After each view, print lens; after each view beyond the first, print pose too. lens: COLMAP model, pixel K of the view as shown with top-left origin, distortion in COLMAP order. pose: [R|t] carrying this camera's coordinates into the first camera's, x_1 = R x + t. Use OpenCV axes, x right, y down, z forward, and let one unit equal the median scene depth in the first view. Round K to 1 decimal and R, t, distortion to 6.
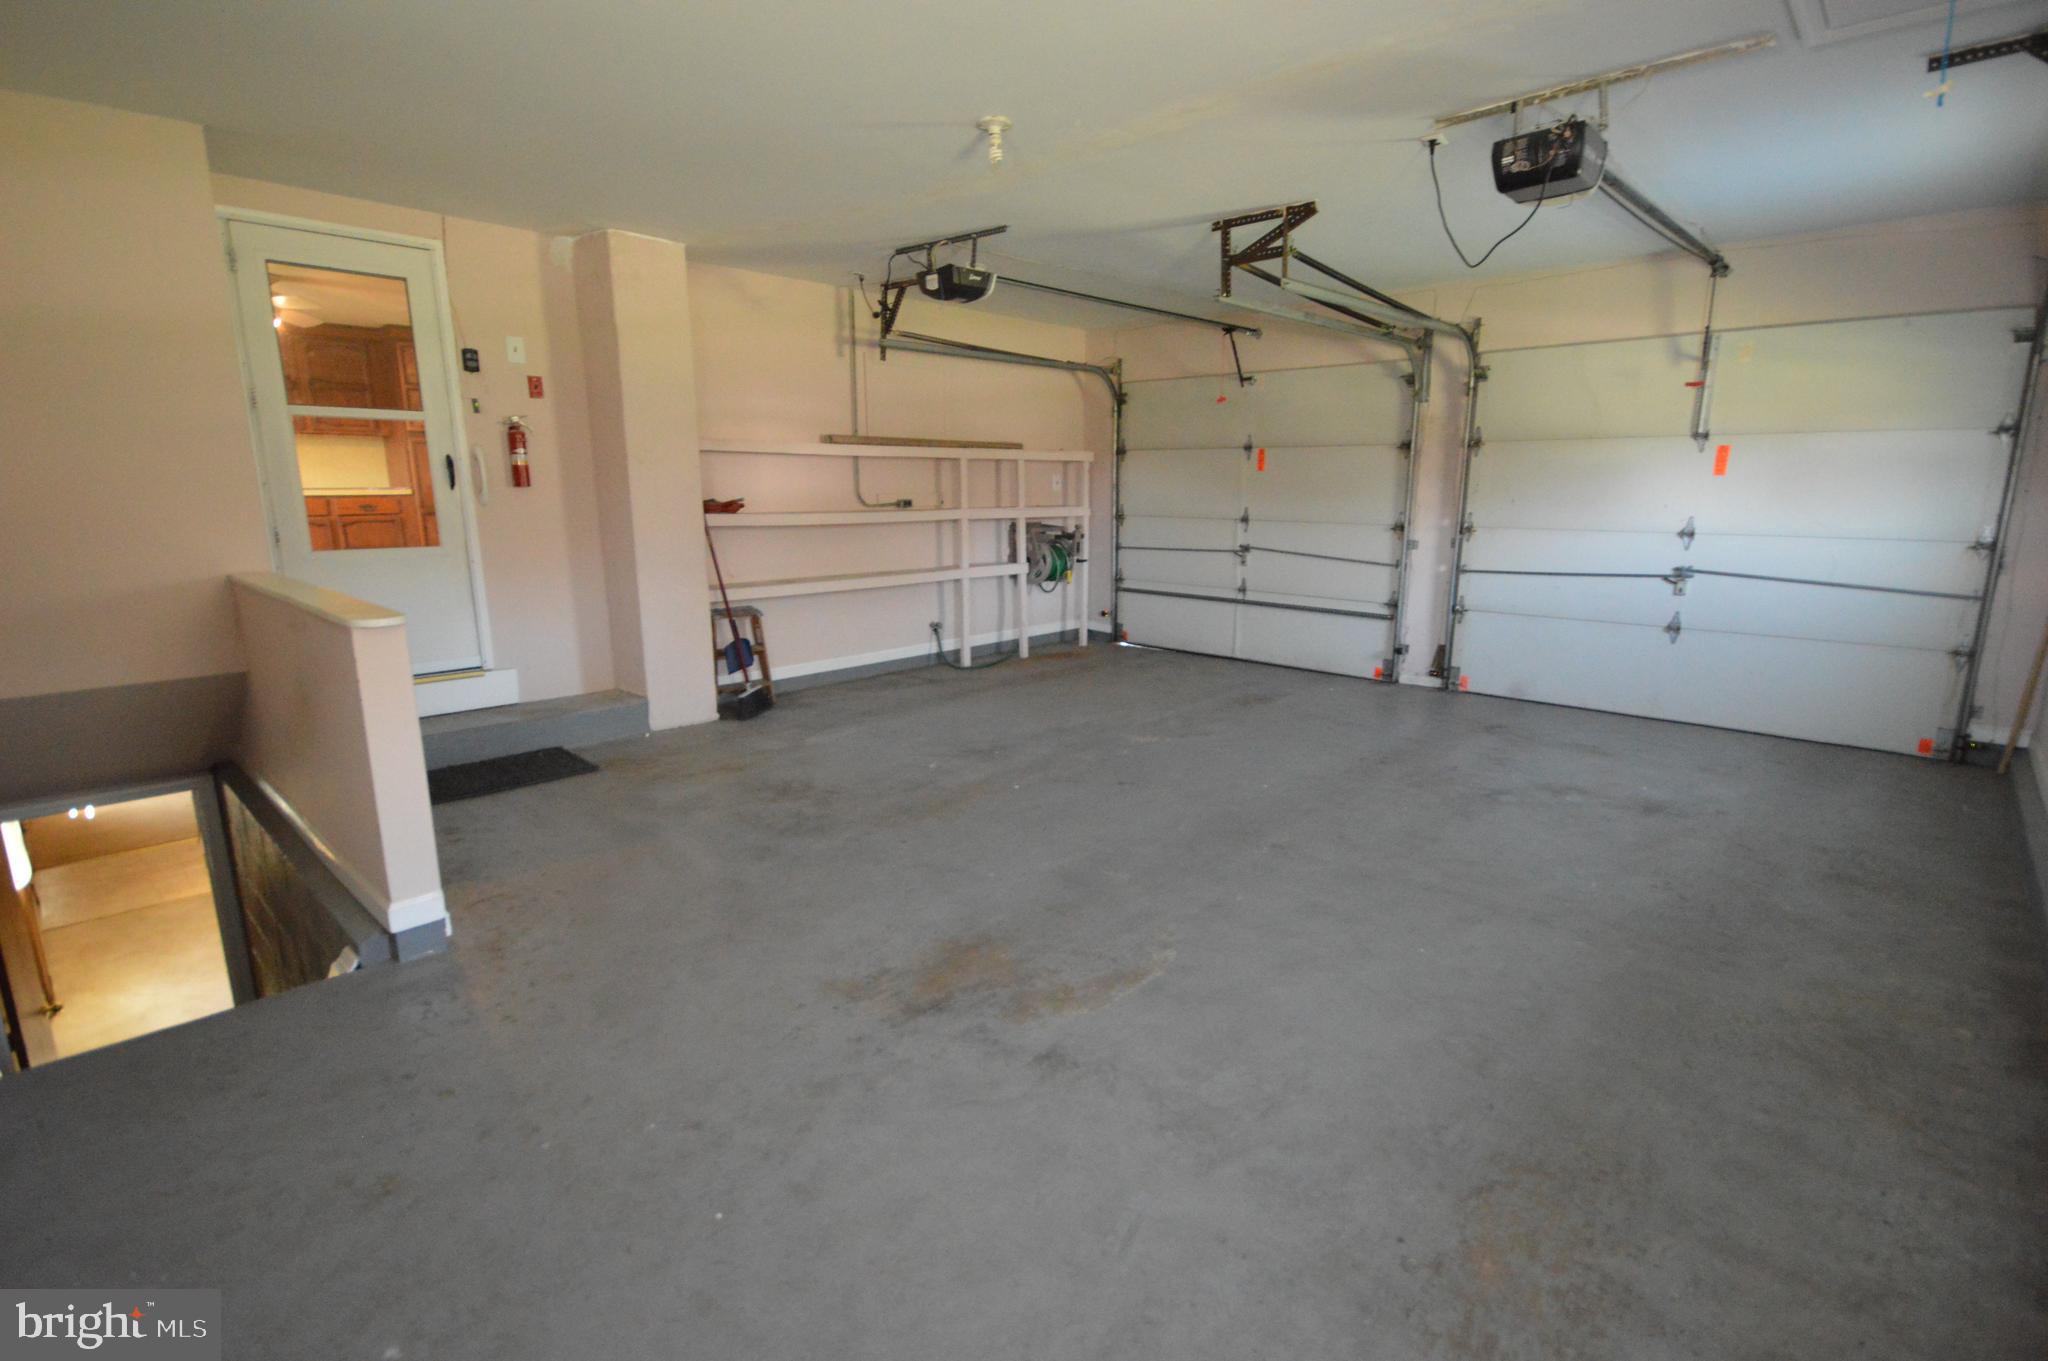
lens RADIAL K [[978.8, 0, 1024.0], [0, 978.8, 680.5], [0, 0, 1]] dist [0.003276, 0.000426]
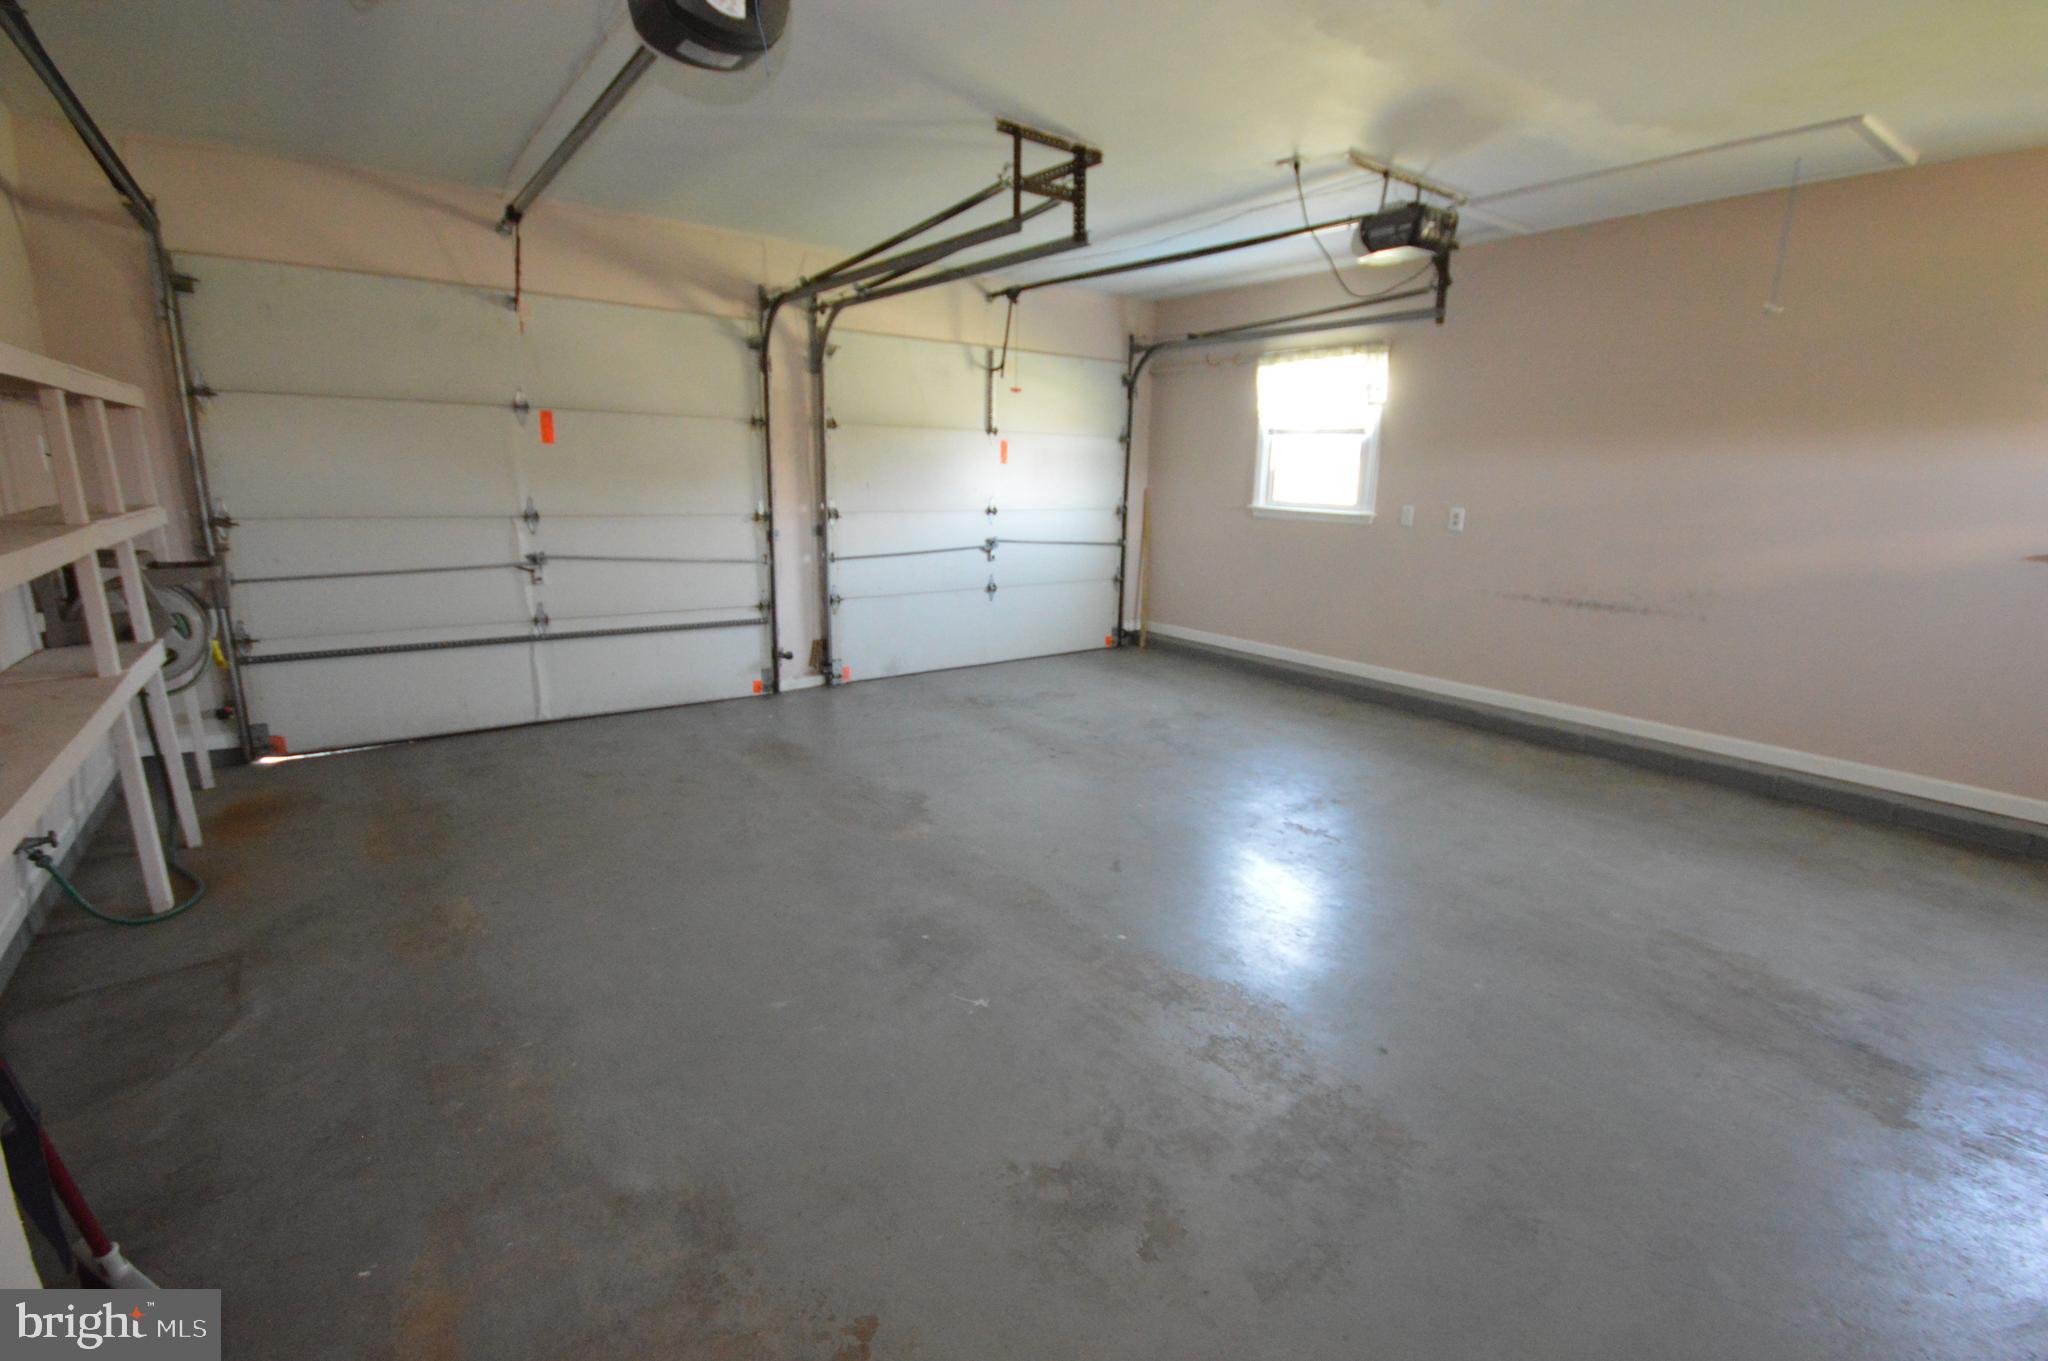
lens RADIAL K [[919.9, 0, 1041.1], [0, 919.9, 682.8], [0, 0, 1]] dist [0.015696, -0.014736]
pose [[0.148111, -0.222048, 0.963721, -0.406339], [0.176596, 0.964745, 0.195143, -0.132510], [-0.973076, 0.141287, 0.182102, 0.641674]]
